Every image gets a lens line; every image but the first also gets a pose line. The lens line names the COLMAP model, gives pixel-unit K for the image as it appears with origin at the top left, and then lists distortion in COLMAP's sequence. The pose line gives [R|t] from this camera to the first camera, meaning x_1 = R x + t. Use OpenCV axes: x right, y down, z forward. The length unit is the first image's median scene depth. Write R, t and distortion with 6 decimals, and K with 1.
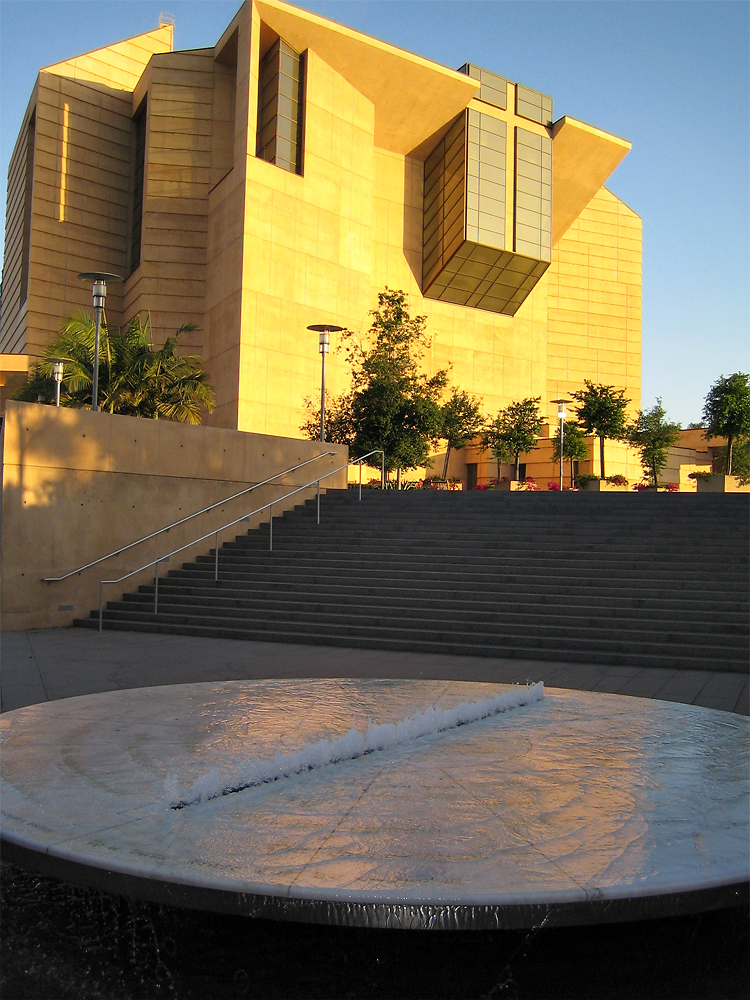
lens RADIAL K [[1033.9, 0, 375.0], [0, 1033.9, 500.0], [0, 0, 1]] dist [-0.171256, 0.254991]
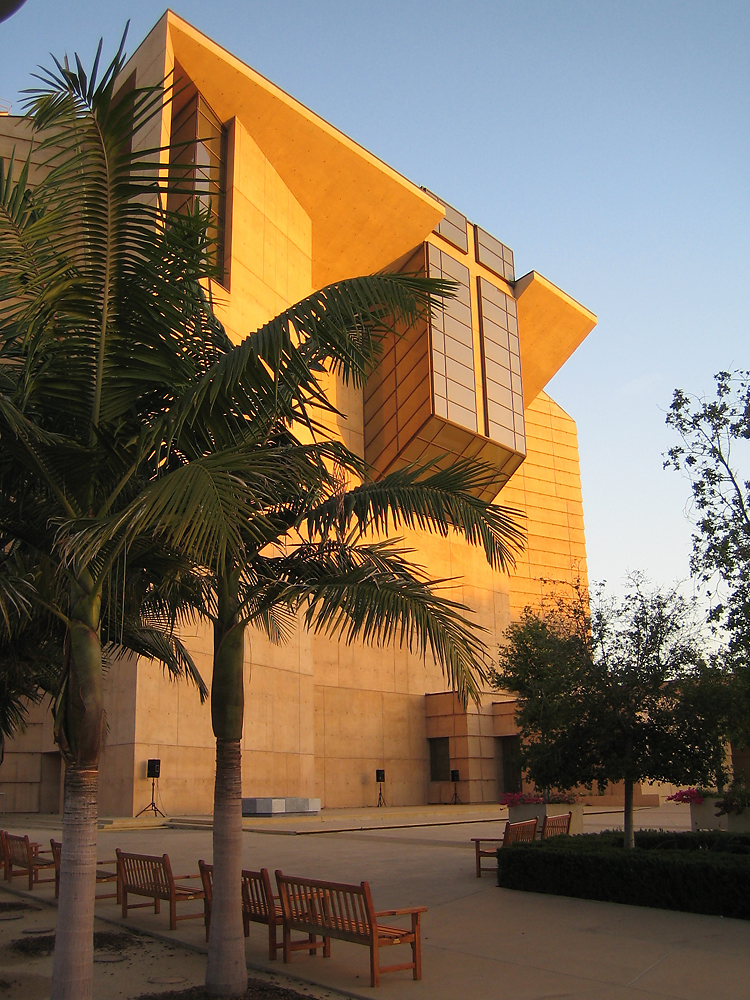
lens RADIAL K [[1033.9, 0, 375.0], [0, 1033.9, 500.0], [0, 0, 1]] dist [-0.171256, 0.254991]
pose [[0.973777, 0.013738, 0.227088, -0.108852], [0.044243, 0.967683, -0.248259, -0.021909], [-0.223159, 0.251796, 0.941700, 0.347245]]
